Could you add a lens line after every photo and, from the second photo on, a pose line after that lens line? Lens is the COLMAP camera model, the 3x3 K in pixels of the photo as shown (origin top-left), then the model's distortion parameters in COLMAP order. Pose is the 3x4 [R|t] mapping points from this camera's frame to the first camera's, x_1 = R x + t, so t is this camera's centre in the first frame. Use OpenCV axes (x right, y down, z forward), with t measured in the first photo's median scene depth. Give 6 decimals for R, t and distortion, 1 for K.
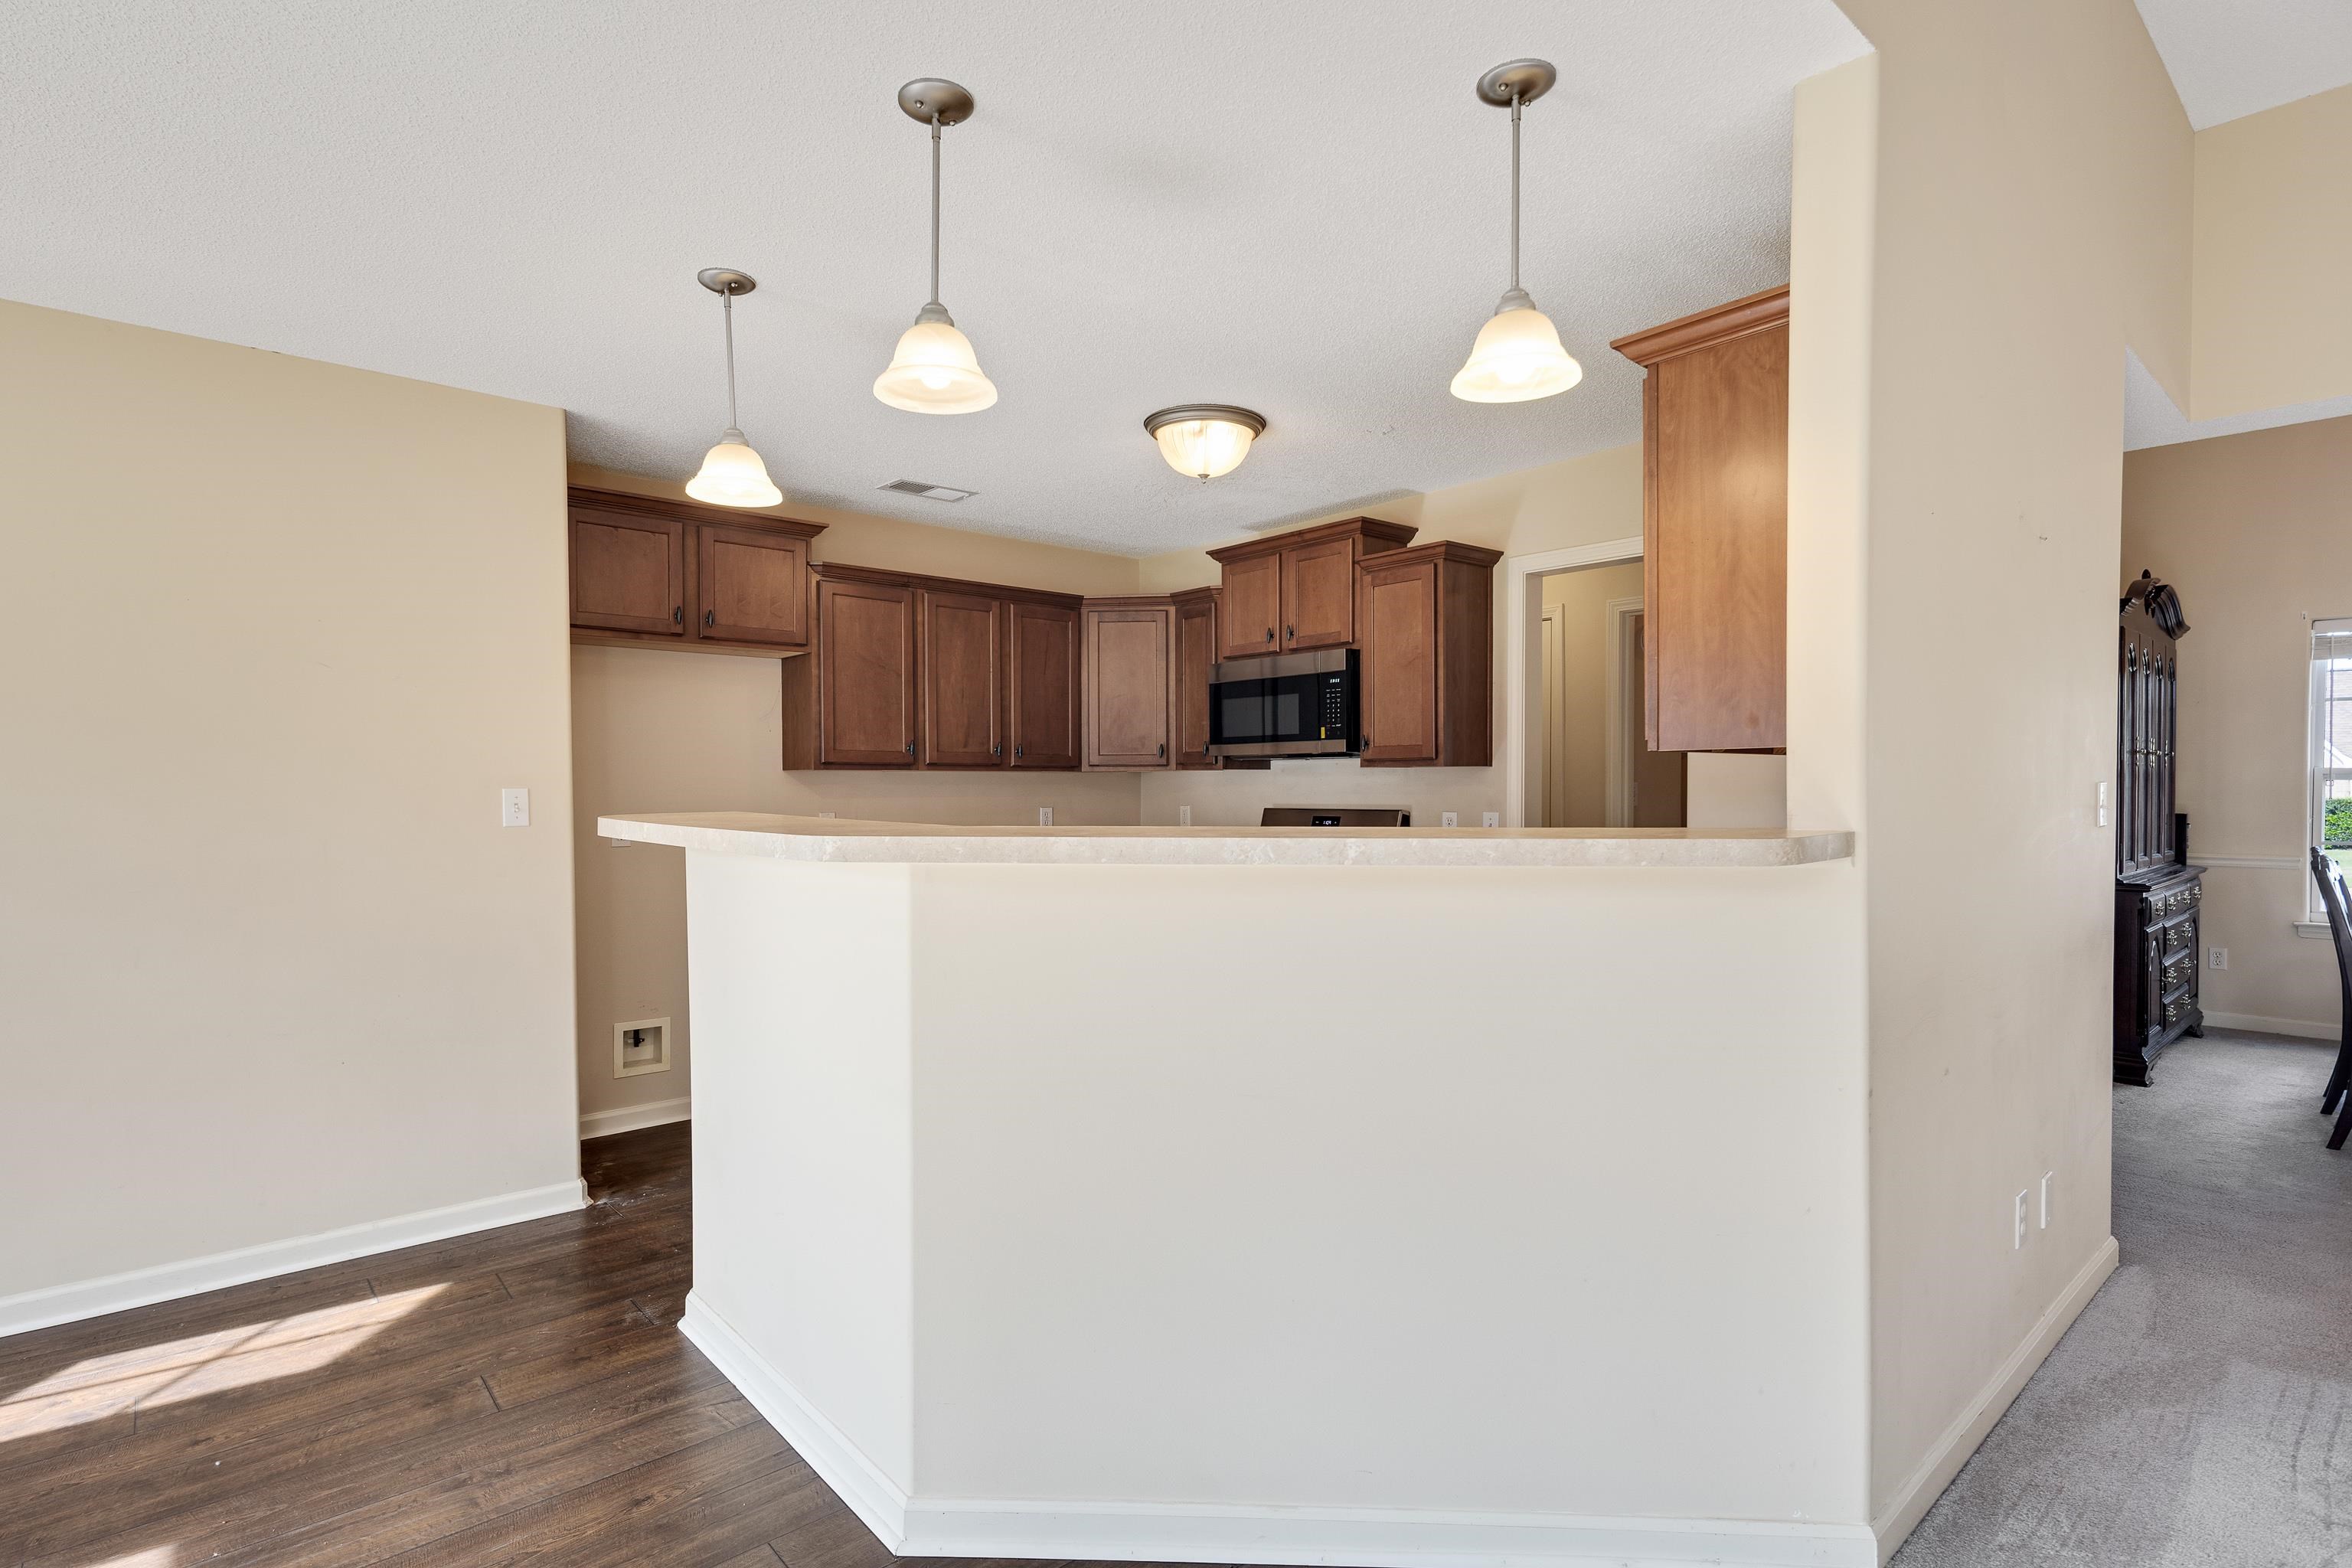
lens RADIAL K [[1128.7, 0, 1139.2], [0, 1128.7, 769.5], [0, 0, 1]] dist [0.002213, -0.000159]
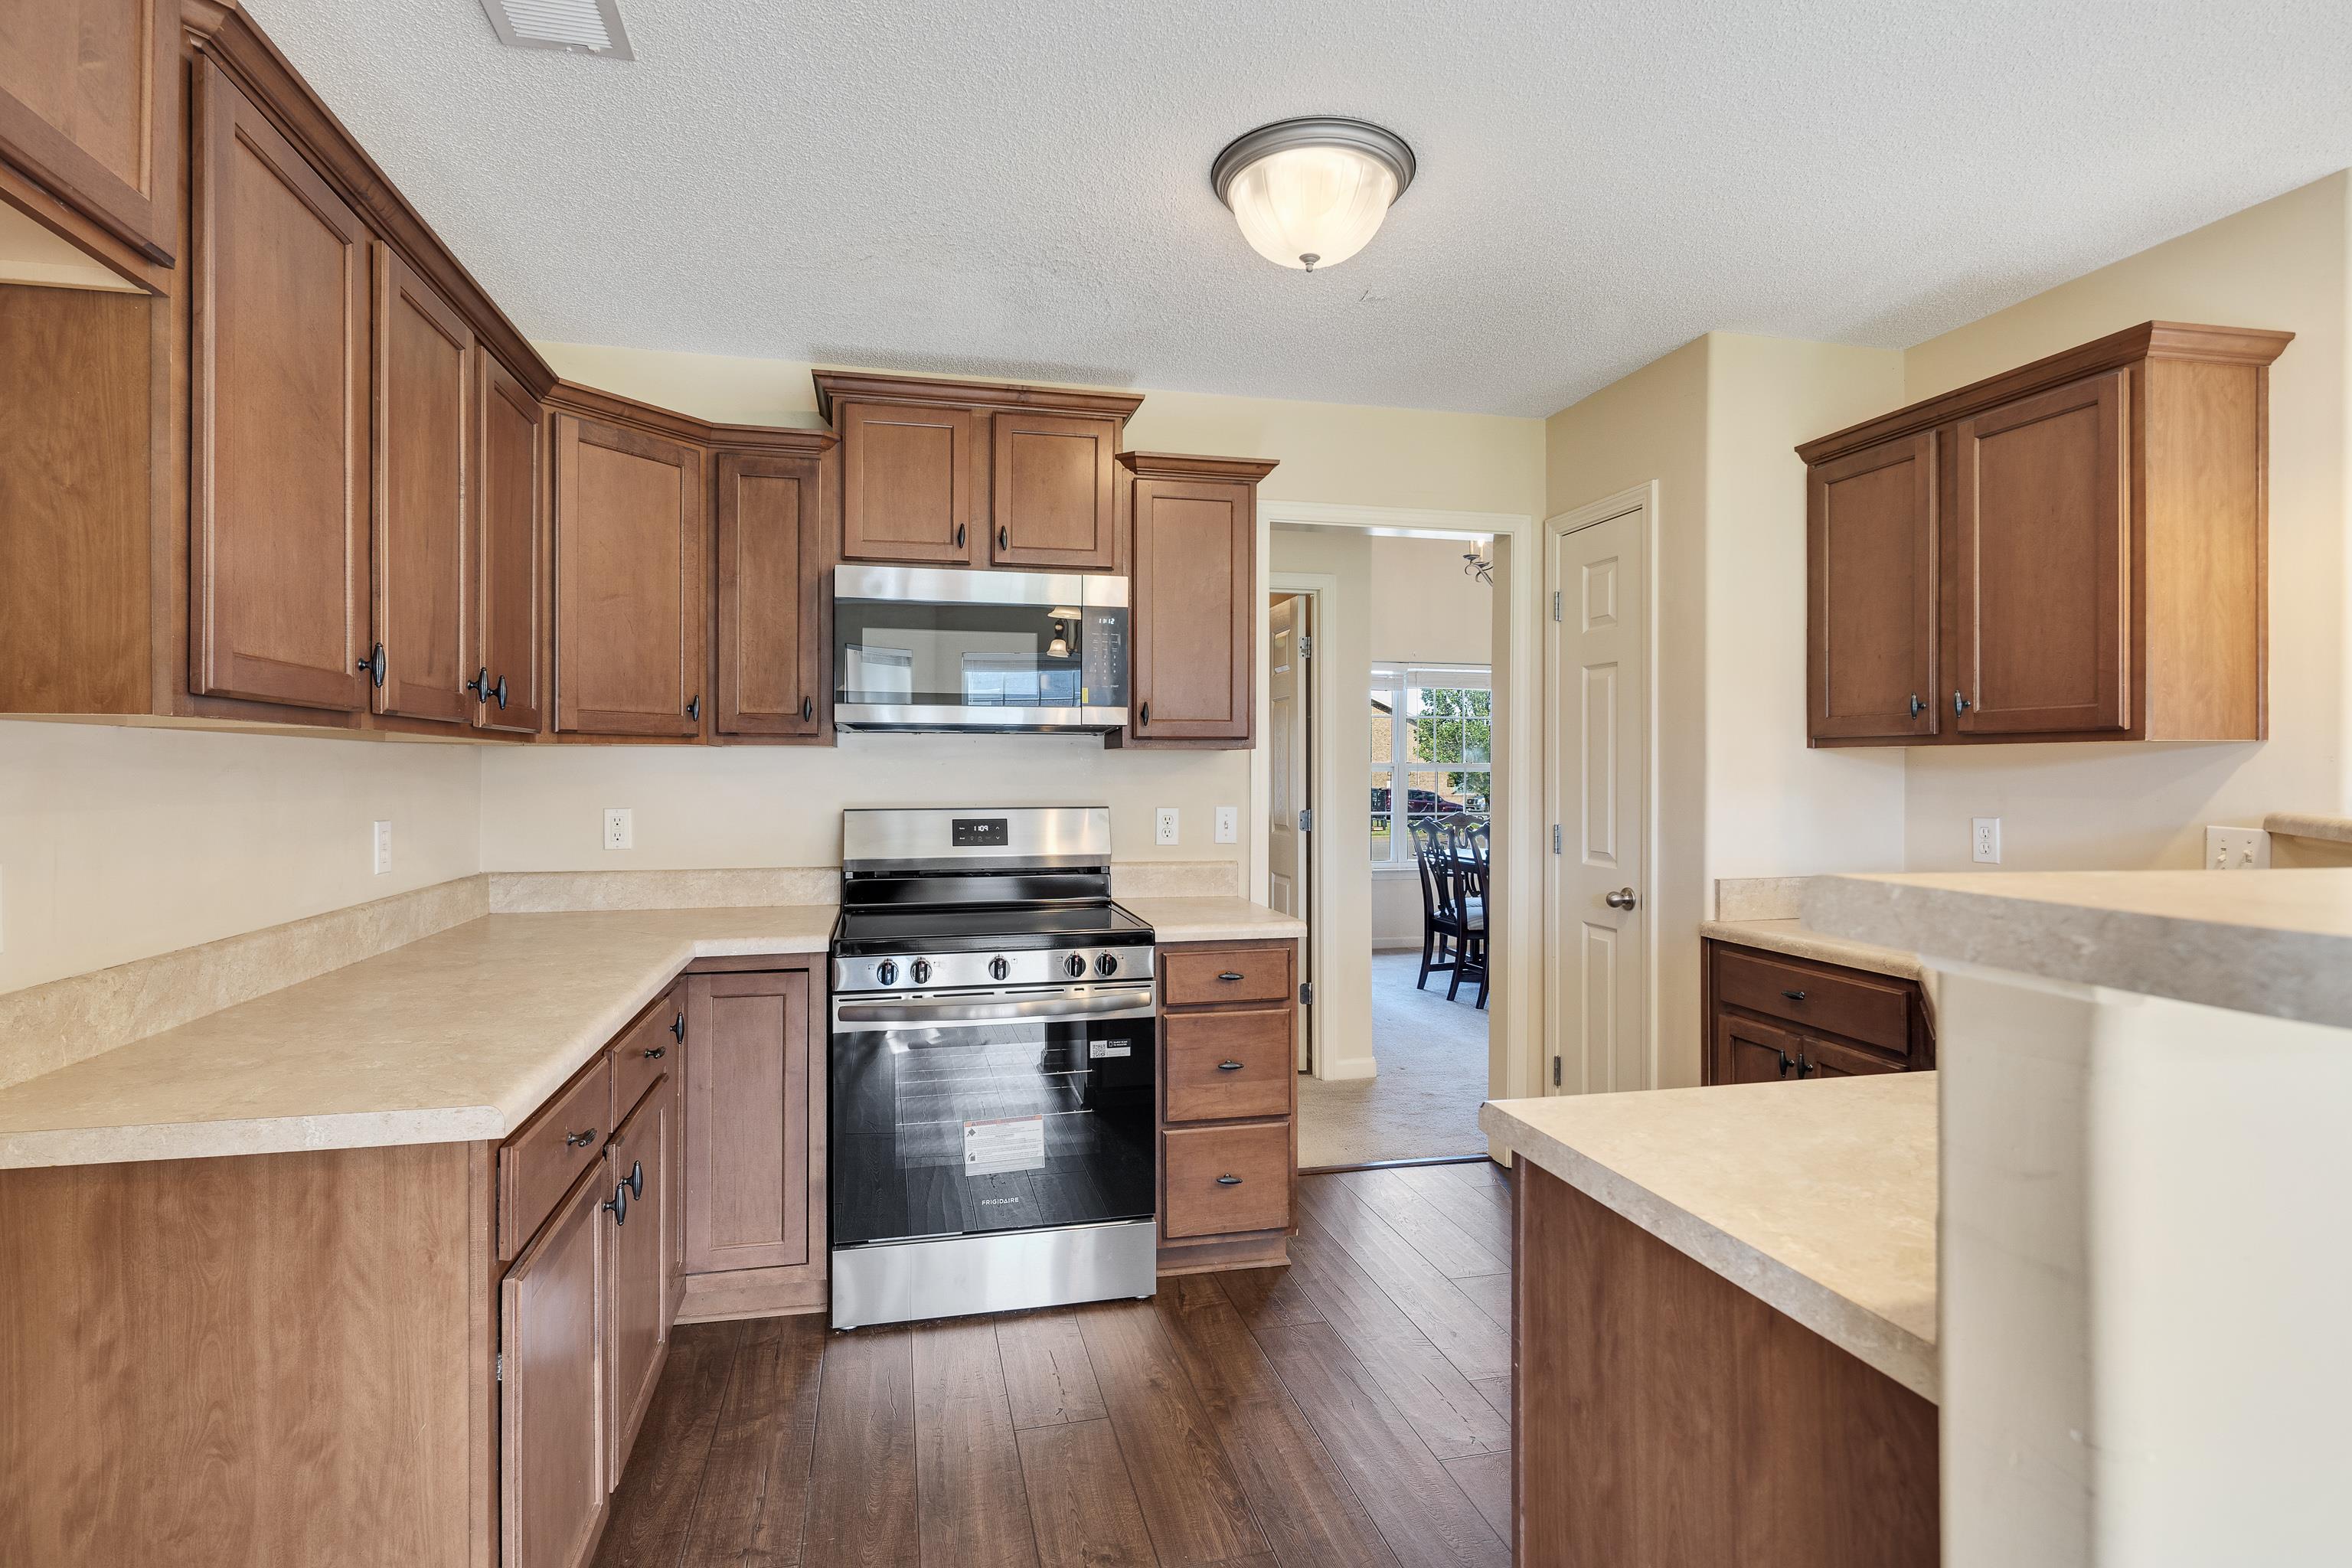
lens RADIAL K [[1128.7, 0, 1139.2], [0, 1128.7, 769.5], [0, 0, 1]] dist [0.002213, -0.000159]
pose [[0.464507, 0.004190, 0.885560, -0.473780], [-0.014151, 0.999896, 0.002692, 0.011320], [-0.885457, -0.013782, 0.464518, 0.727145]]
